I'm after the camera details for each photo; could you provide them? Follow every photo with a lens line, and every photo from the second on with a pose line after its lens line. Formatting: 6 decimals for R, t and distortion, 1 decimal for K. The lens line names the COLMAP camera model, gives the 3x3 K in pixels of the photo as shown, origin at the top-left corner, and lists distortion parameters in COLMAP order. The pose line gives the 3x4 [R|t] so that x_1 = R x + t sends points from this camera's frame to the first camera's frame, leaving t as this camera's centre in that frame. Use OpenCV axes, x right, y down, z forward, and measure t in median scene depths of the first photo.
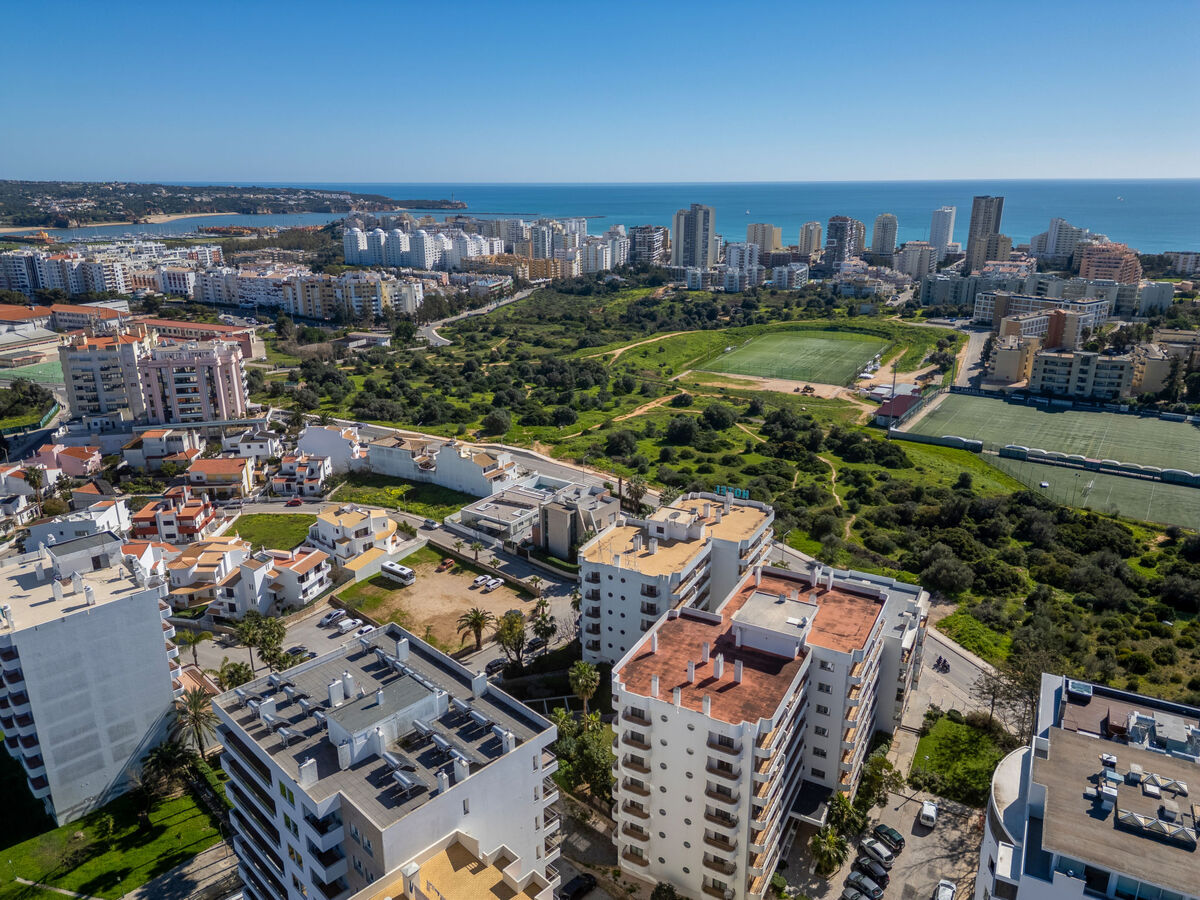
lens RADIAL K [[840.9, 0, 601.8], [0, 840.9, 429.3], [0, 0, 1]] dist [0.096530, -0.075065]
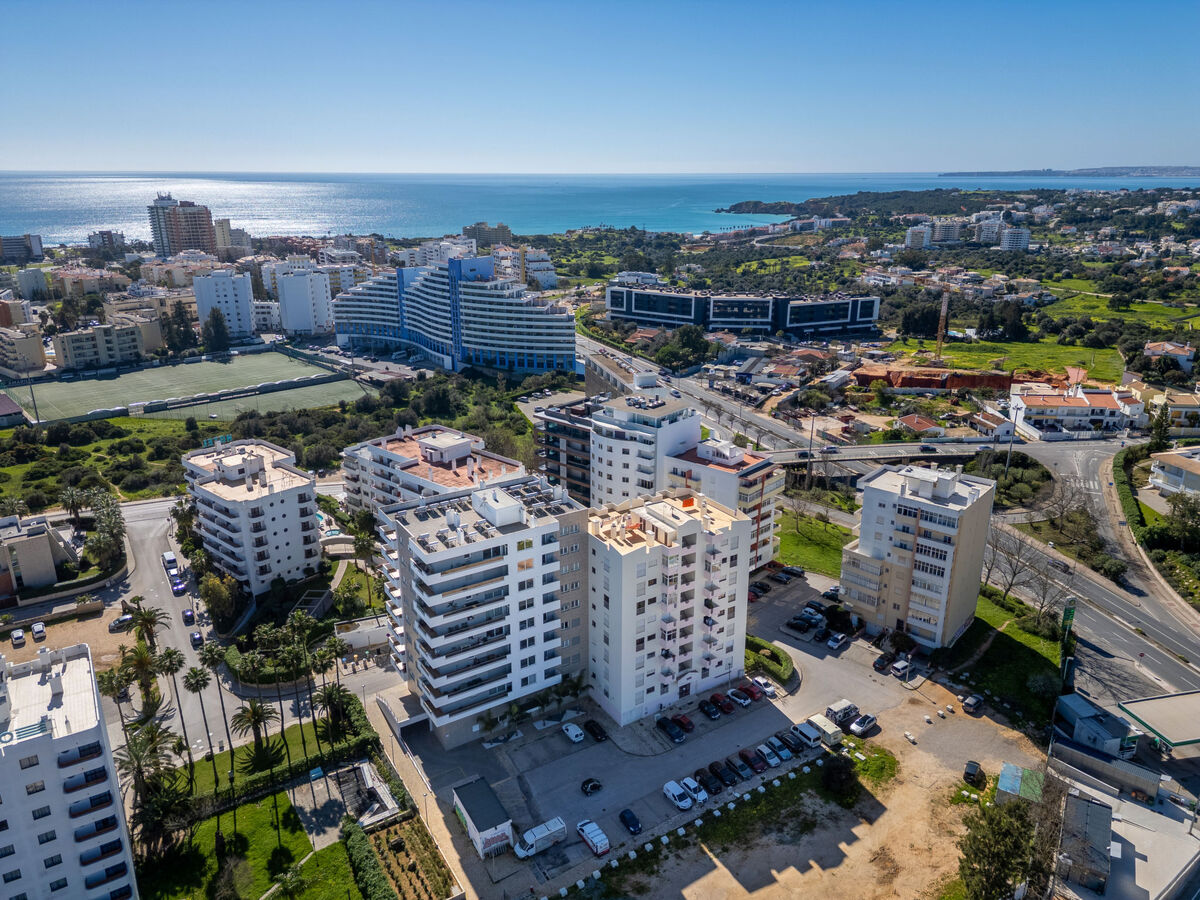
lens RADIAL K [[840.9, 0, 601.8], [0, 840.9, 429.3], [0, 0, 1]] dist [0.096530, -0.075065]
pose [[0.230059, -0.283801, 0.930876, -0.537717], [0.280313, 0.935319, 0.215878, -0.029036], [-0.931932, 0.211272, 0.294732, 0.099574]]
